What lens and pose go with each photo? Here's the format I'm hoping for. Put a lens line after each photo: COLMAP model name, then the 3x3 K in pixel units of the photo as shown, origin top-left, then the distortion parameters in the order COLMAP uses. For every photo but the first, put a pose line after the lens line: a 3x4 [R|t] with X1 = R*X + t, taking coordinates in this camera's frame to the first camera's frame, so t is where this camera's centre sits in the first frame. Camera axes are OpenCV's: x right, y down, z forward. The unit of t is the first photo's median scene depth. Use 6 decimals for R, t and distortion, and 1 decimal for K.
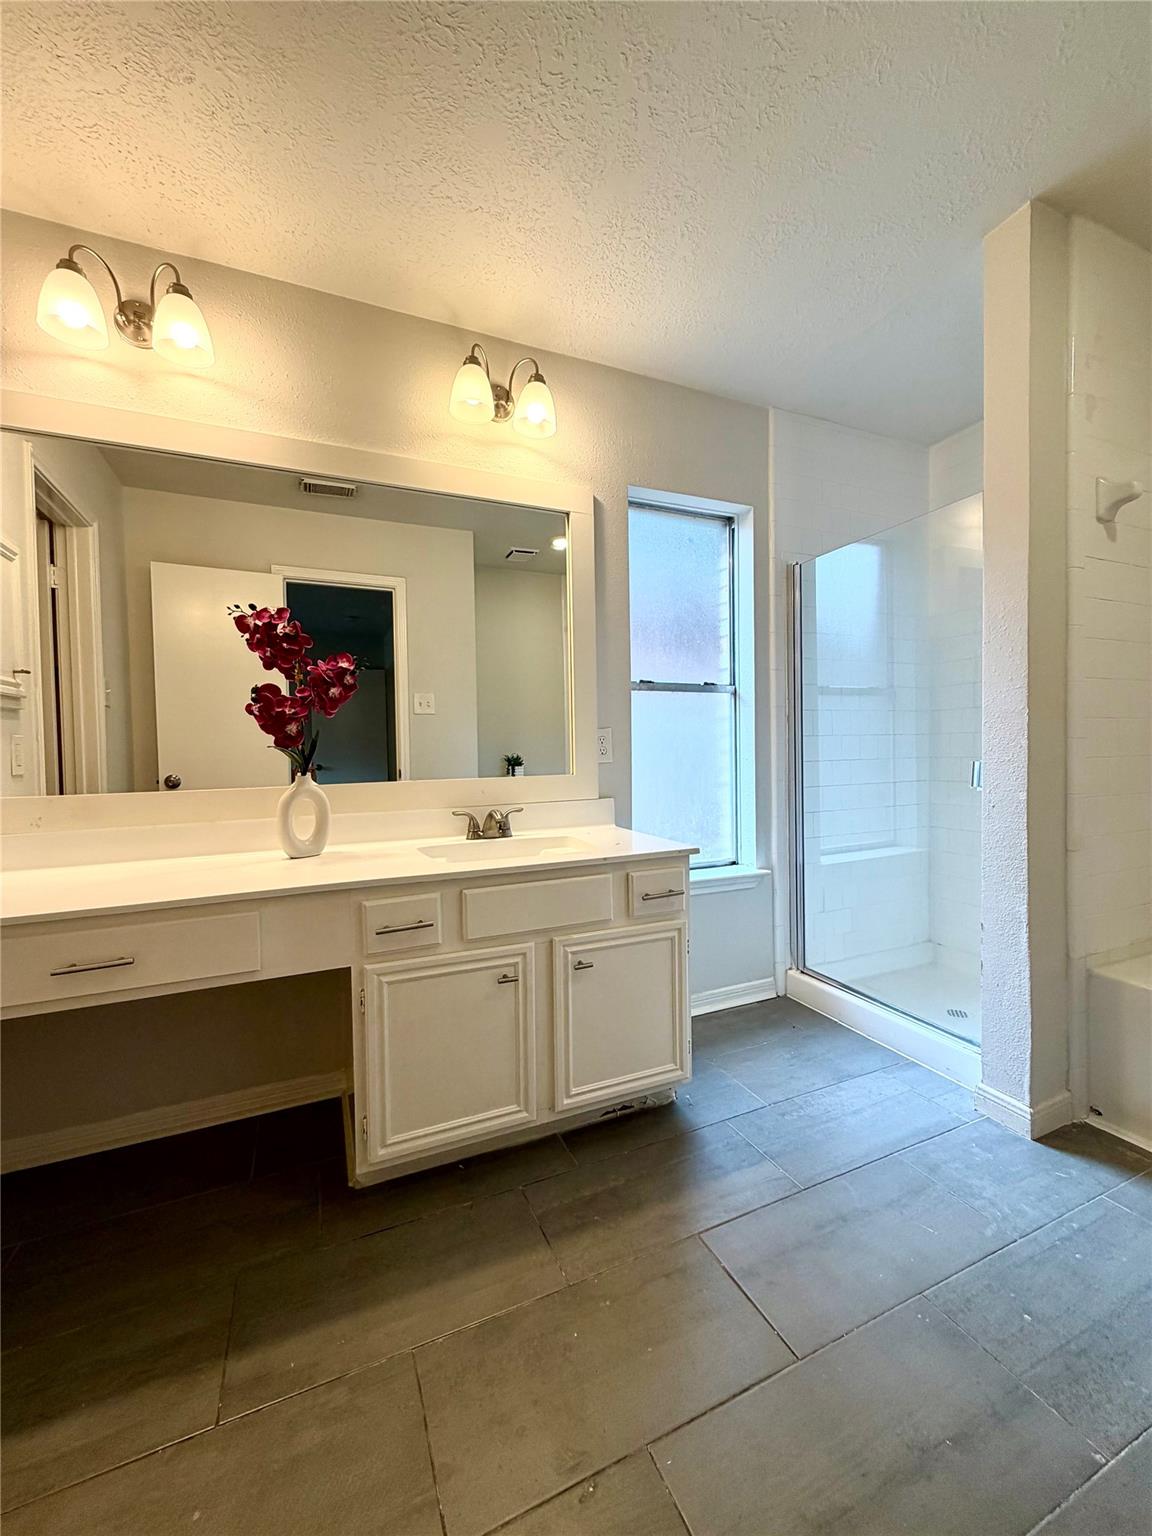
lens RADIAL K [[611.2, 0, 574.3], [0, 611.2, 762.7], [0, 0, 1]] dist [0.000848, 0.000331]
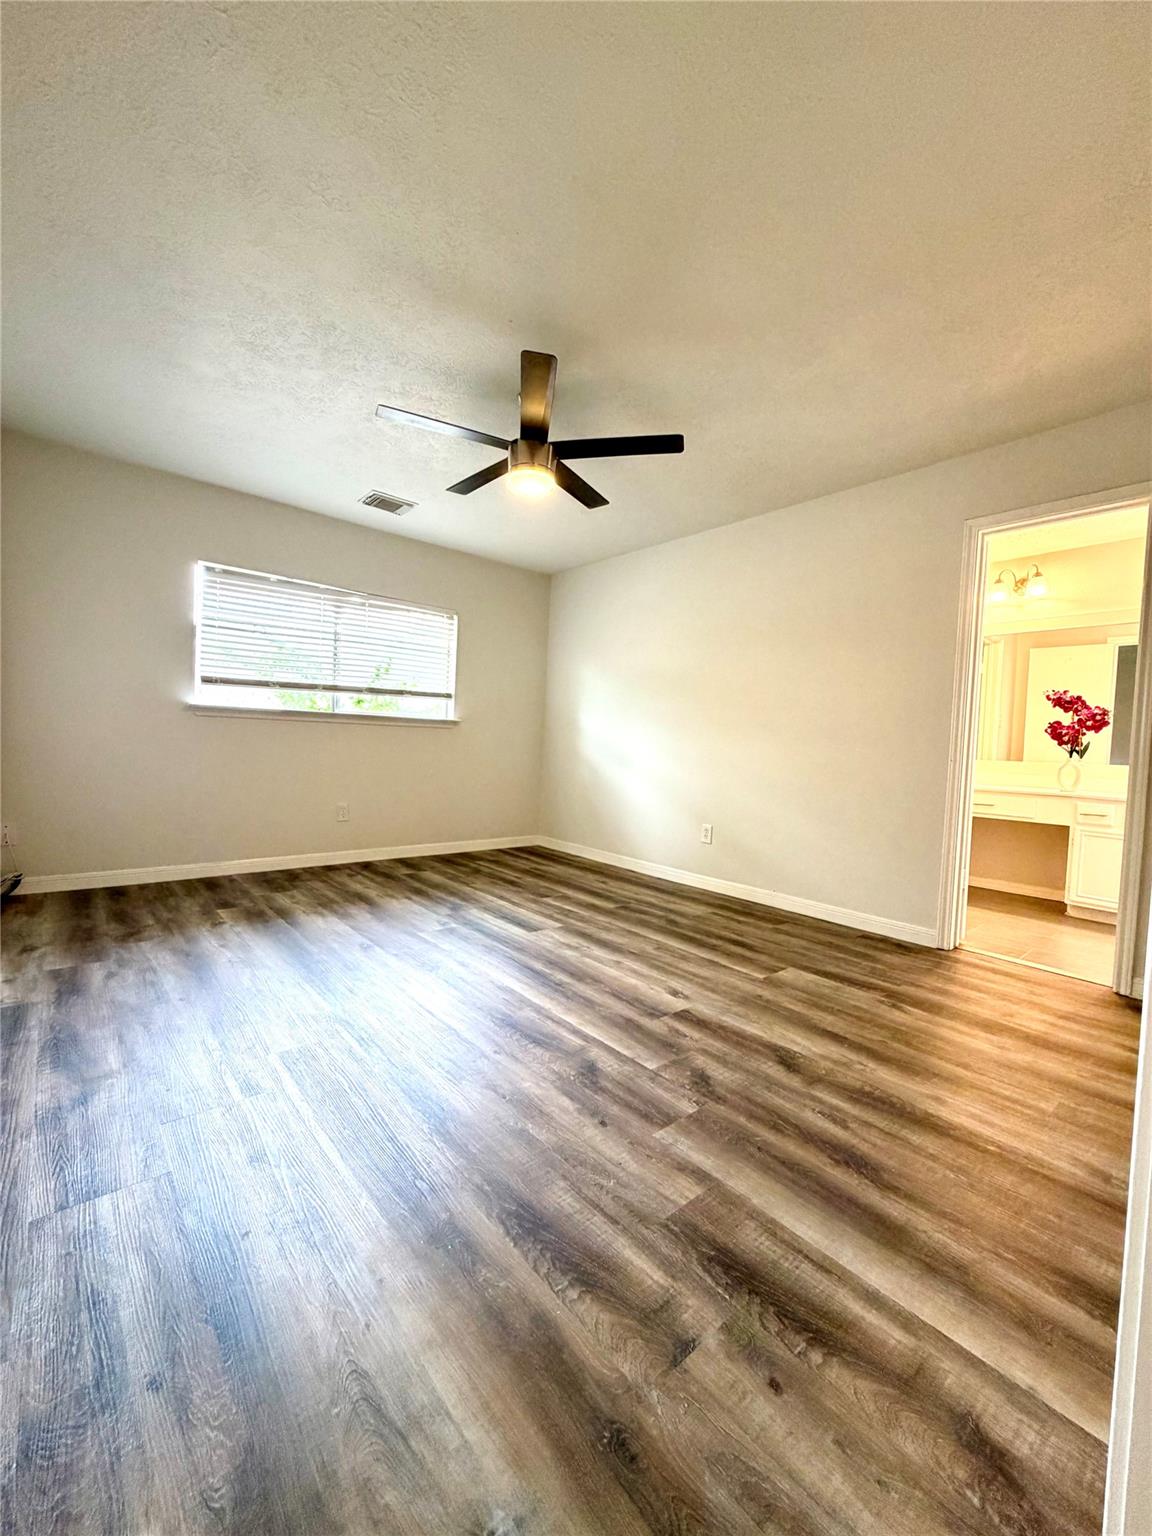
lens RADIAL K [[611.2, 0, 574.3], [0, 611.2, 762.7], [0, 0, 1]] dist [0.000848, 0.000331]
pose [[0.294510, 0.060786, -0.953713, 1.361738], [-0.075332, 0.996346, 0.040240, 0.095490], [0.952675, 0.059994, 0.298013, -1.681336]]
